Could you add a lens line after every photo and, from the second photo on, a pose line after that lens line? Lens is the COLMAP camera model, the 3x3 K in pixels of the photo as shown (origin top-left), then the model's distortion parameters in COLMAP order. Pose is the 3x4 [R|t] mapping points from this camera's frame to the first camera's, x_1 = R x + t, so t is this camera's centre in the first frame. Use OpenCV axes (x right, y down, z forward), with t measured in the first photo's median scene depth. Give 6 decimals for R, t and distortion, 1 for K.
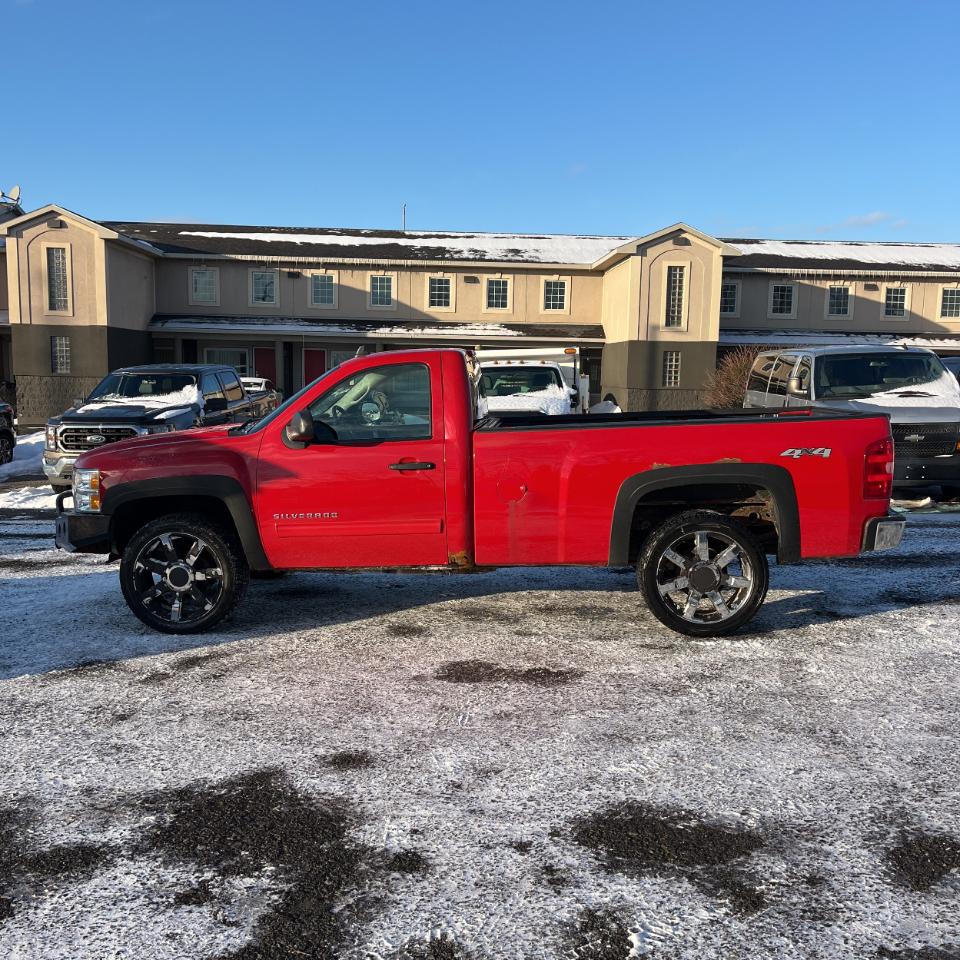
lens RADIAL K [[962.9, 0, 480.0], [0, 962.9, 480.0], [0, 0, 1]] dist [0.052536, -0.061305]
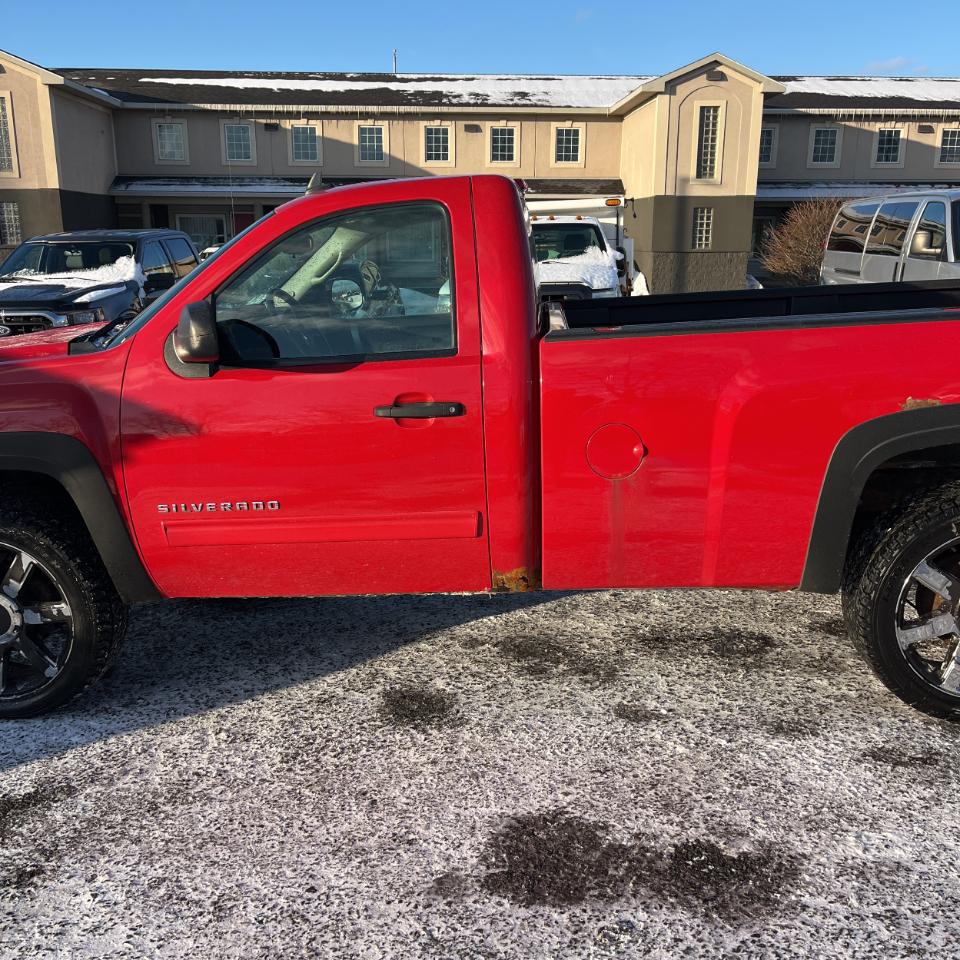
lens RADIAL K [[964.0, 0, 474.4], [0, 964.0, 483.5], [0, 0, 1]] dist [0.023630, -0.006163]
pose [[0.999845, -0.016106, -0.007045, -0.007352], [0.016919, 0.990449, 0.136838, -0.008610], [0.004774, -0.136937, 0.990568, 0.093395]]
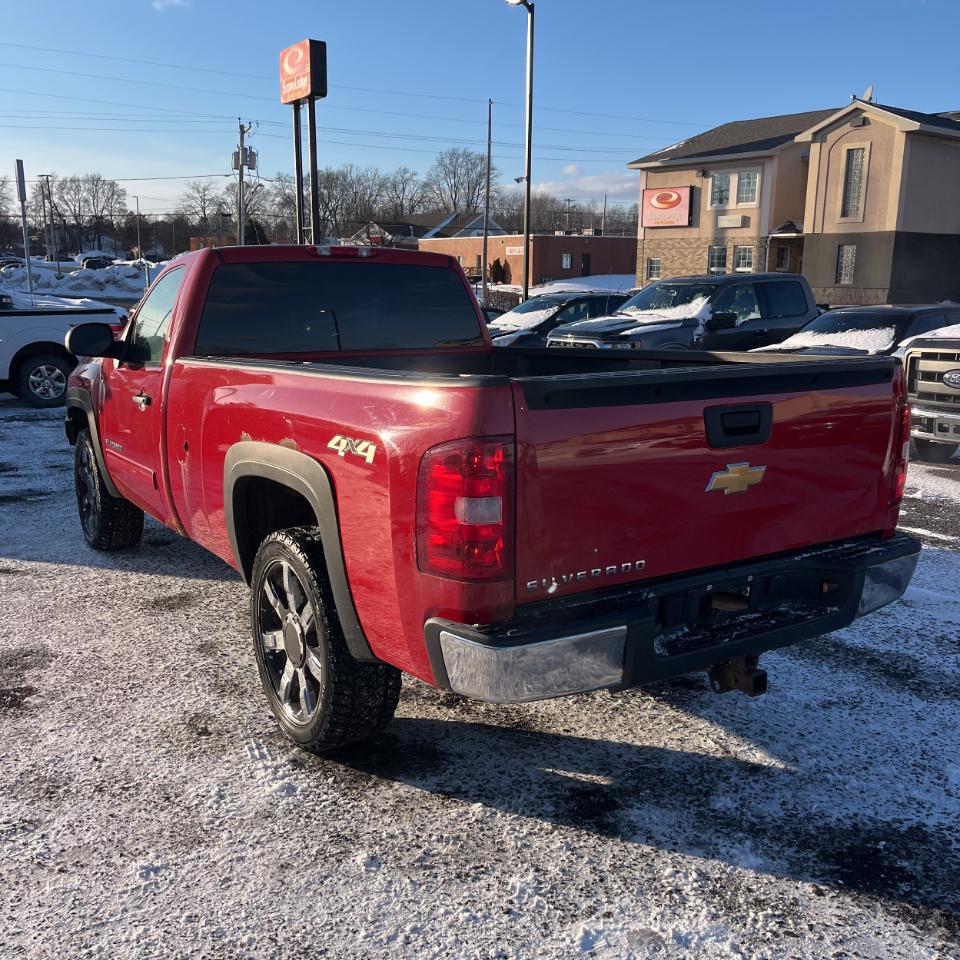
lens RADIAL K [[973.3, 0, 493.6], [0, 973.3, 475.9], [0, 0, 1]] dist [0.037223, -0.017243]
pose [[0.598640, 0.153227, -0.786226, 0.140688], [-0.087864, 0.988172, 0.125684, -0.014860], [0.796185, -0.006159, 0.605022, 0.141845]]
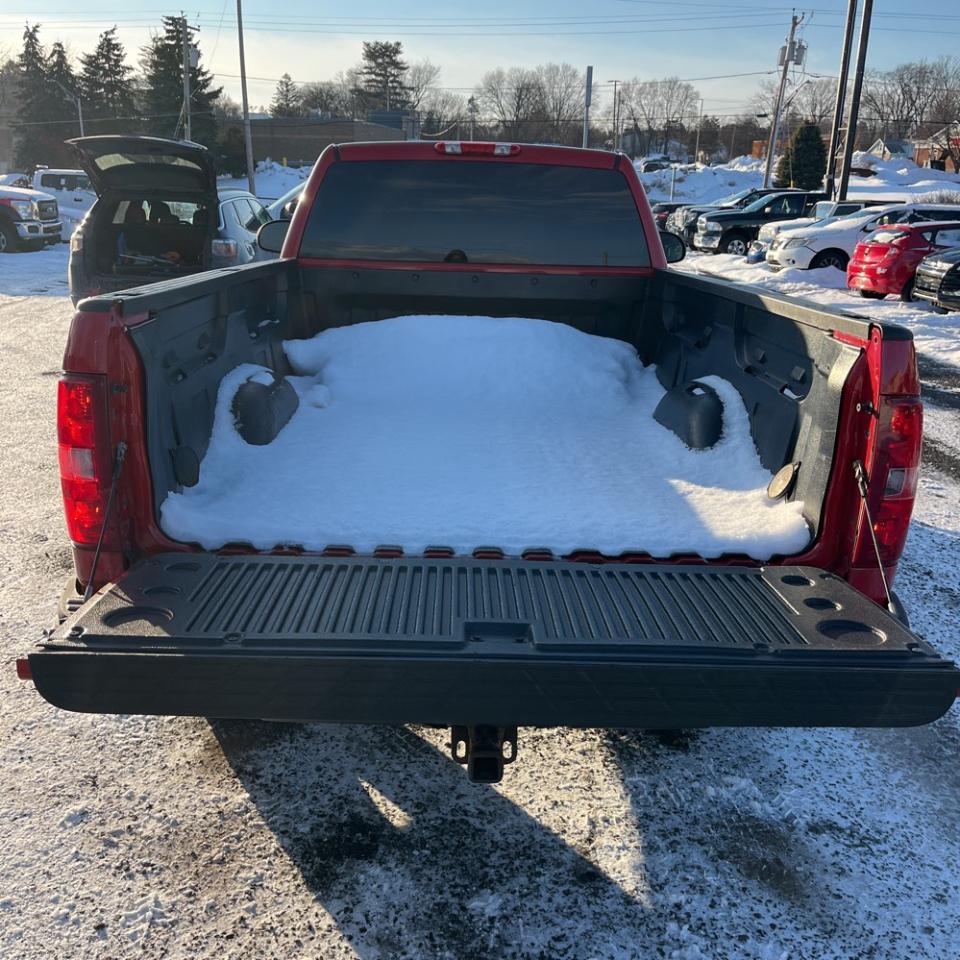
lens RADIAL K [[963.0, 0, 491.4], [0, 963.0, 484.6], [0, 0, 1]] dist [0.036858, -0.018941]
pose [[0.081581, 0.298656, -0.950868, 0.142239], [-0.137070, 0.948344, 0.286104, -0.023044], [0.987196, 0.106995, 0.118303, 0.208516]]
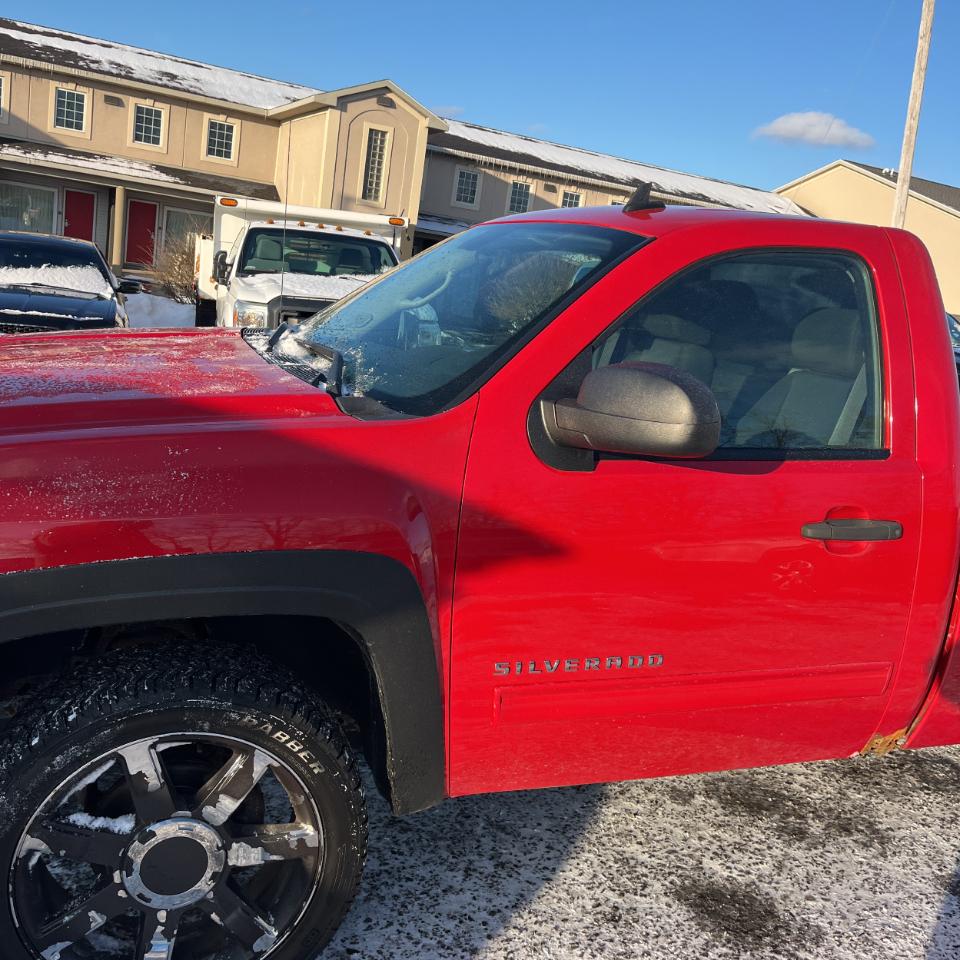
lens RADIAL K [[967.6, 0, 471.9], [0, 967.6, 461.4], [0, 0, 1]] dist [0.060514, -0.075507]
pose [[0.911361, 0.032970, 0.410286, -0.069868], [-0.077397, 0.992733, 0.092144, -0.012393], [-0.404266, -0.115731, 0.907290, 0.136179]]
